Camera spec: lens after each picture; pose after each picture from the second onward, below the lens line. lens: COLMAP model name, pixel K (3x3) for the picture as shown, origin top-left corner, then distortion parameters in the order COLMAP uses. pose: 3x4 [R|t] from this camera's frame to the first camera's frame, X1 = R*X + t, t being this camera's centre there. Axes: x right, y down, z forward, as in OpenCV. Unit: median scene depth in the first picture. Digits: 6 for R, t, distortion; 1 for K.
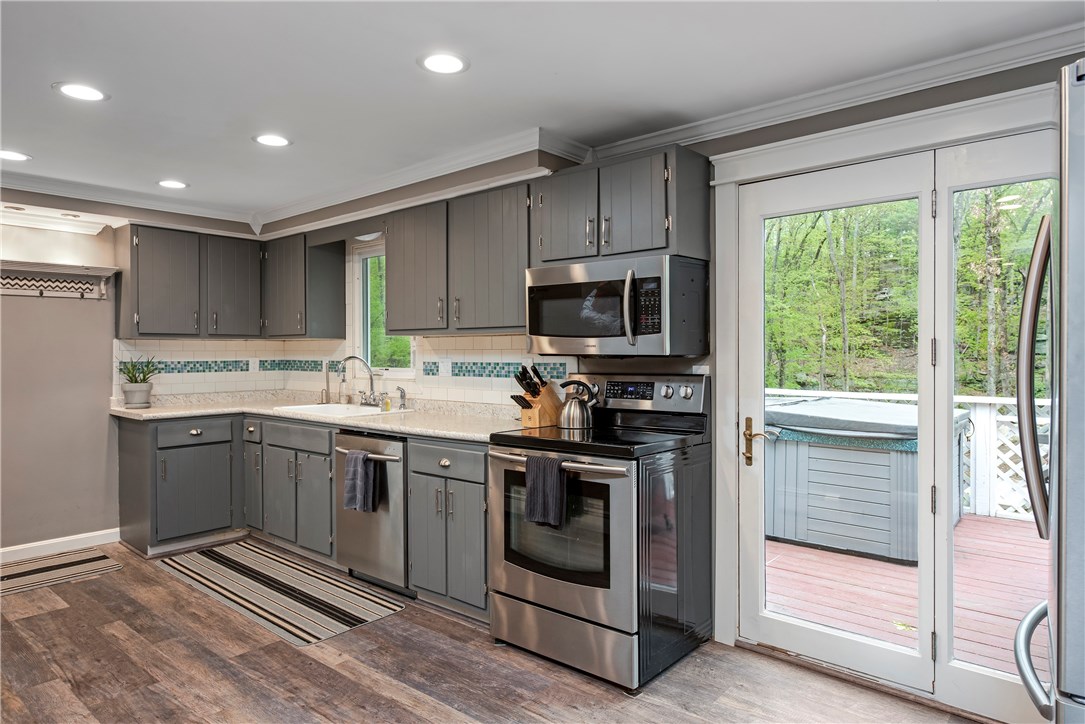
lens RADIAL K [[670.9, 0, 537.5], [0, 670.9, 361.5], [0, 0, 1]] dist [0.001443, 0.007422]
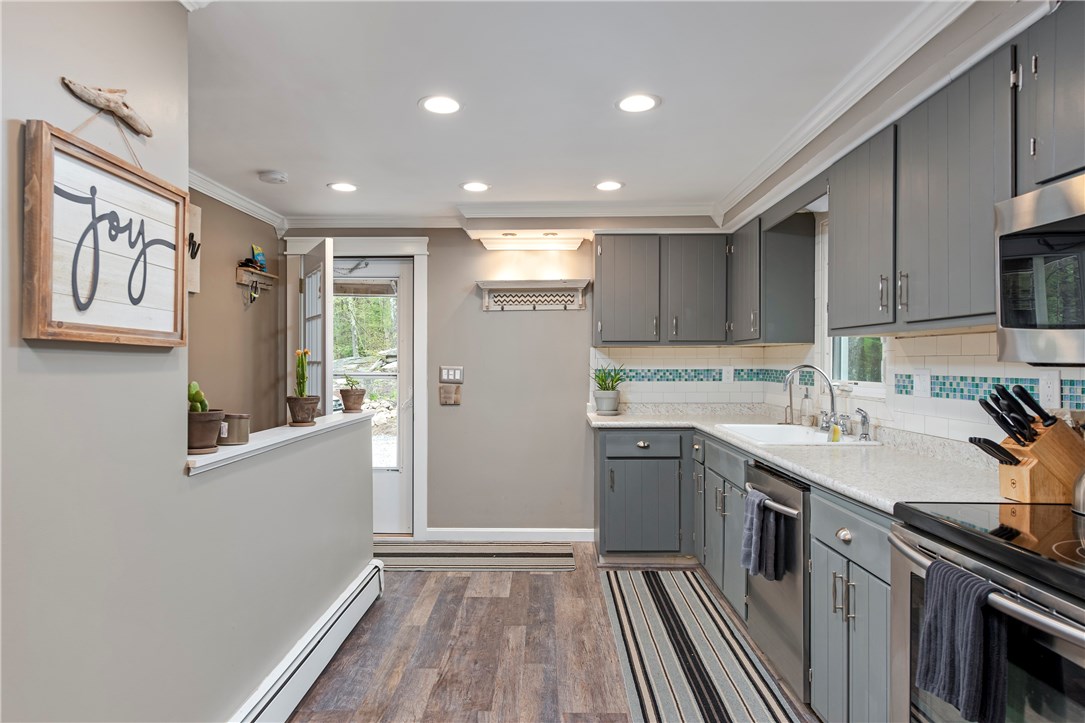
lens RADIAL K [[670.9, 0, 534.2], [0, 670.9, 367.1], [0, 0, 1]] dist [0.001443, 0.007422]
pose [[0.639432, 0.008287, -0.768803, 0.126629], [-0.011597, 0.999932, 0.001132, -0.003352], [0.768760, 0.008192, 0.639484, 0.292568]]
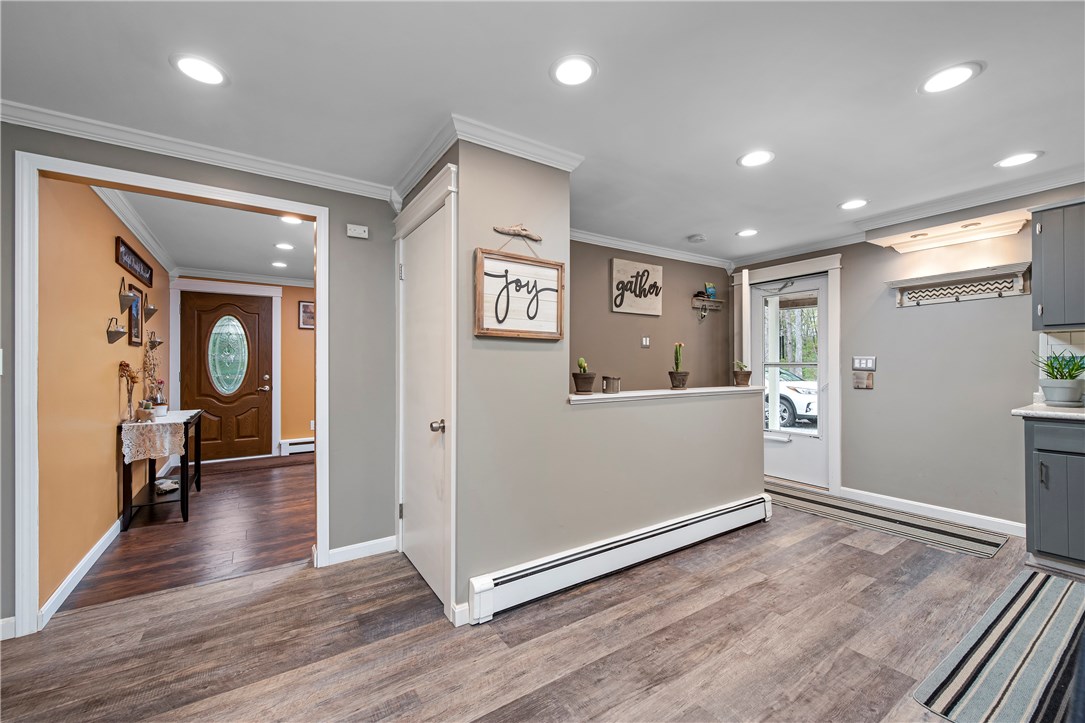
lens RADIAL K [[434.0, 0, 533.1], [0, 434.0, 365.2], [0, 0, 1]] dist [0.002194, -0.000459]
pose [[-0.281463, 0.001054, -0.959571, 0.203539], [-0.008919, 0.999953, 0.003714, 0.018868], [0.959531, 0.009604, -0.281441, 0.517653]]
